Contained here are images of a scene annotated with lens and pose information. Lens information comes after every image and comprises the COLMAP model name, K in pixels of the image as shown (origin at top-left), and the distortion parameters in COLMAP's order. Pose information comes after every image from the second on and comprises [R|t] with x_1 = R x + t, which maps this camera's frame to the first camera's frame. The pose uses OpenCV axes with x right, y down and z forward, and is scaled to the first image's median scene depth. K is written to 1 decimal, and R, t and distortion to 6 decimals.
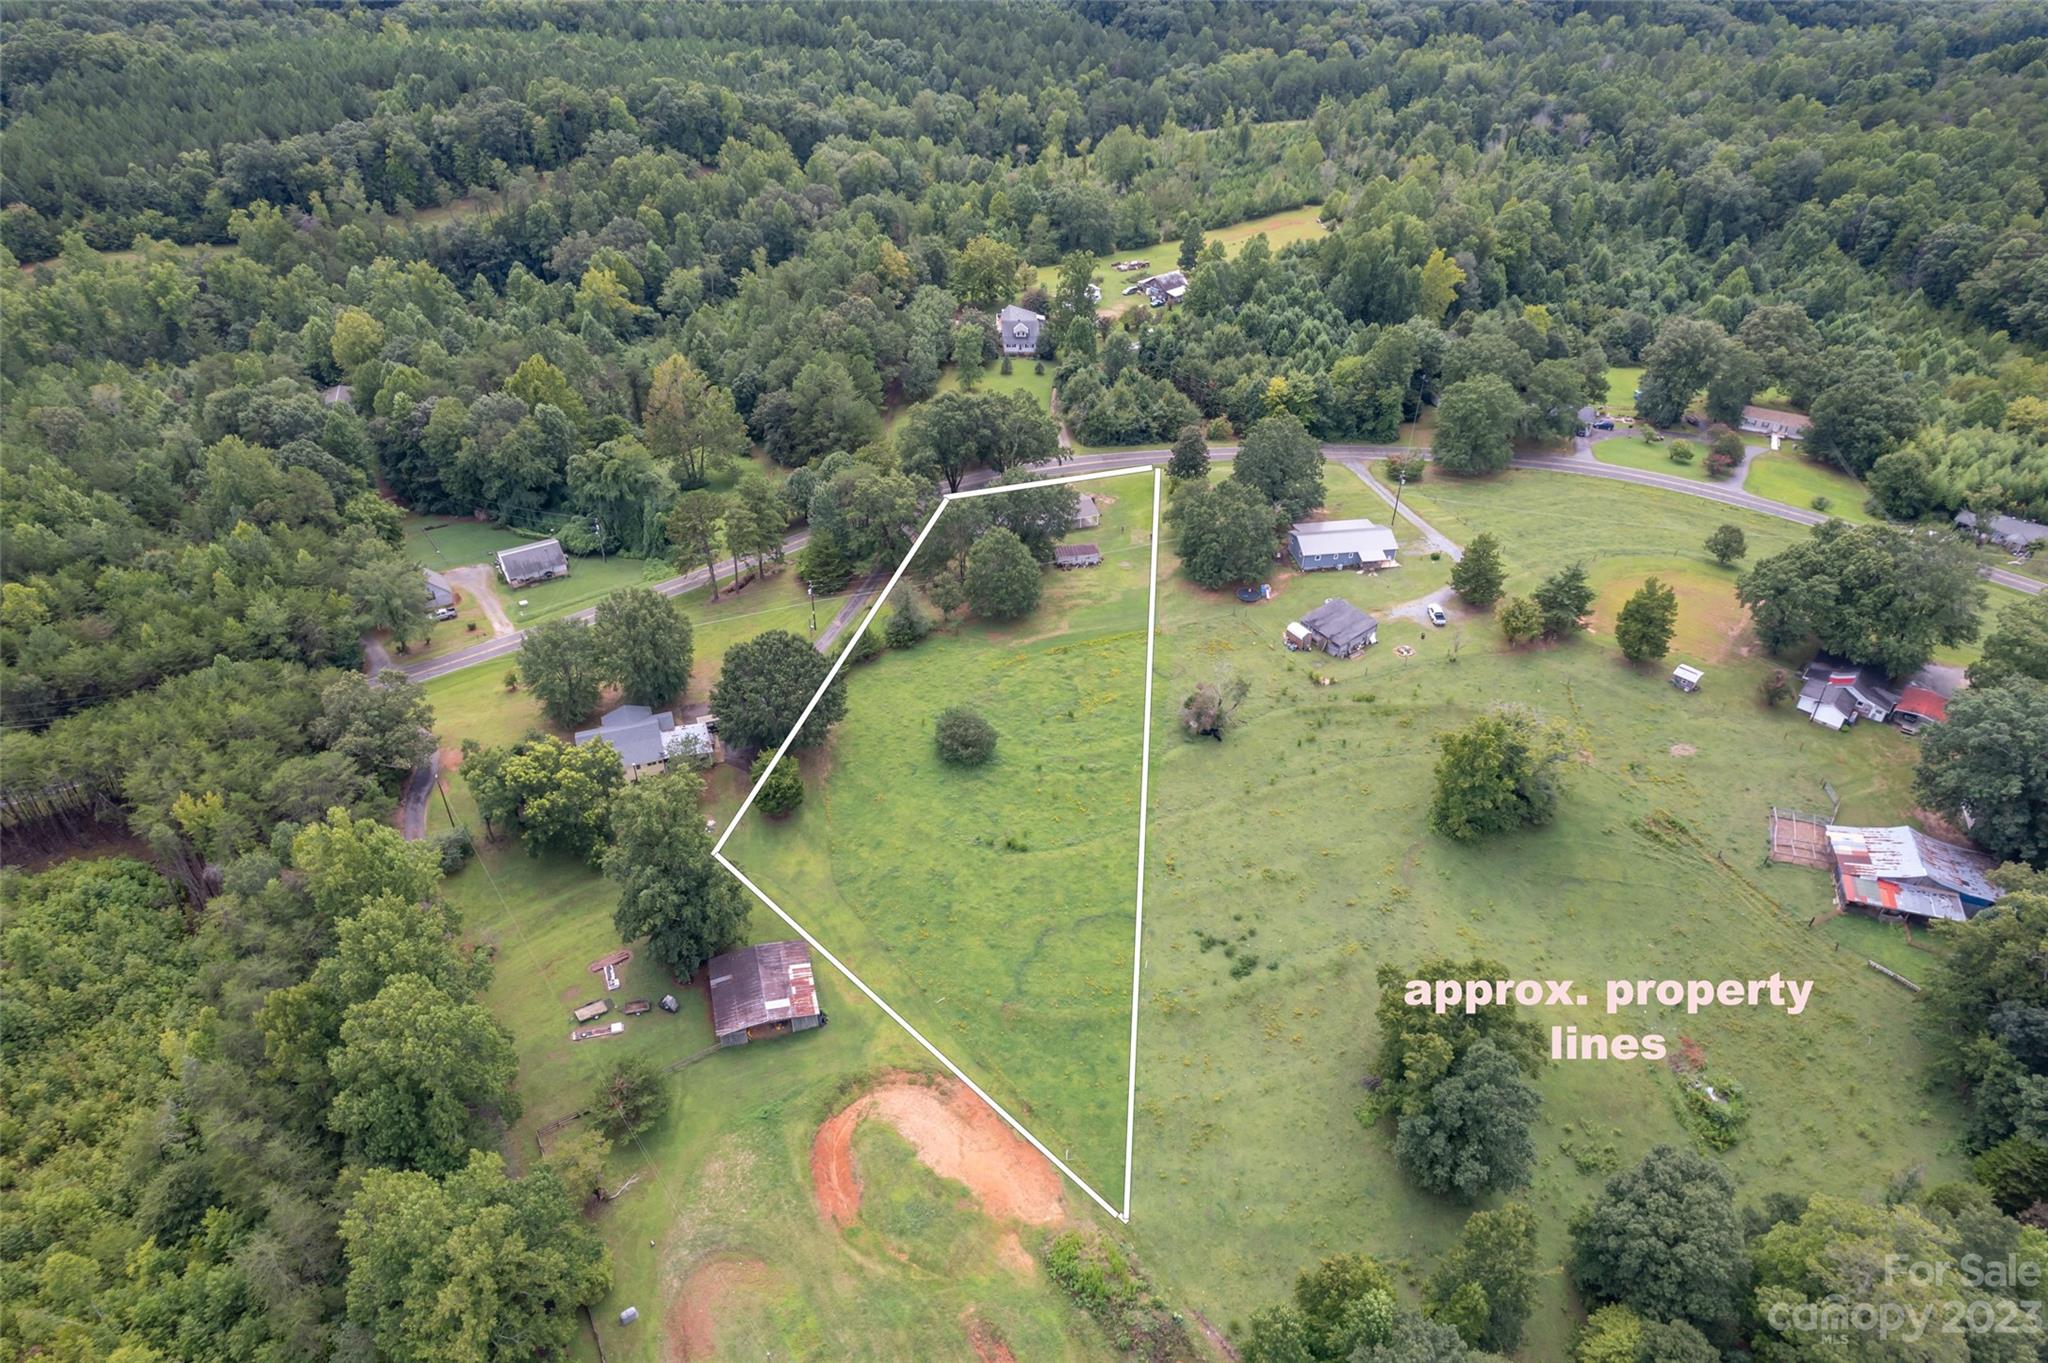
lens RADIAL K [[1303.8, 0, 1029.5], [0, 1303.8, 698.9], [0, 0, 1]] dist [-0.064906, 0.069464]
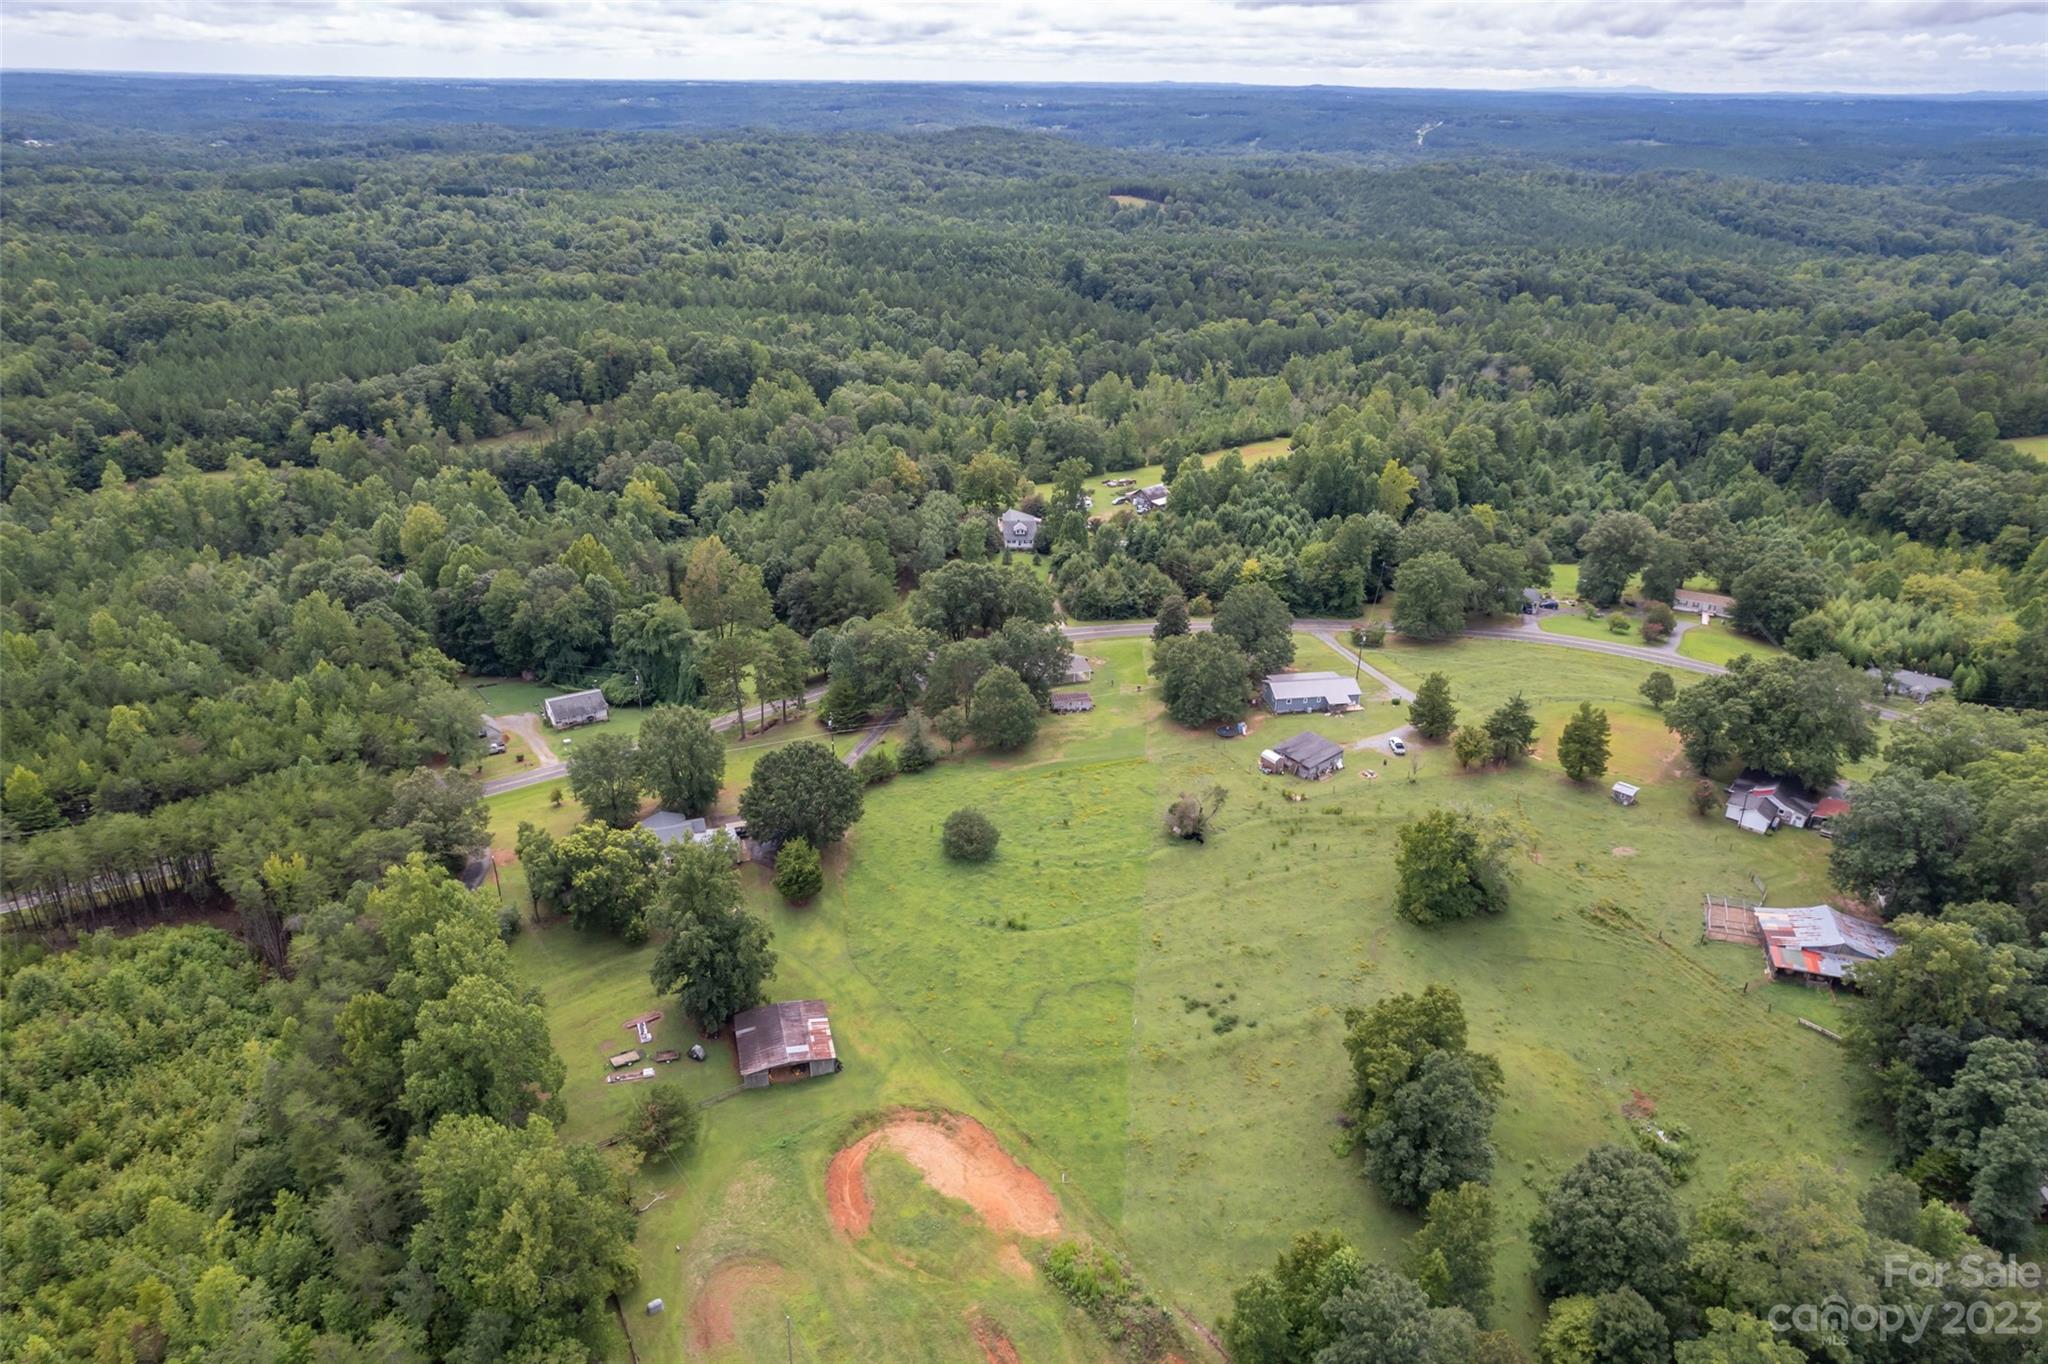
lens RADIAL K [[1303.8, 0, 1029.2], [0, 1303.8, 700.5], [0, 0, 1]] dist [-0.064906, 0.069464]
pose [[0.999999, 0.000468, 0.001489, -0.000914], [-0.000166, 0.980429, -0.196871, 0.121703], [-0.001552, 0.196870, 0.980428, -0.095093]]
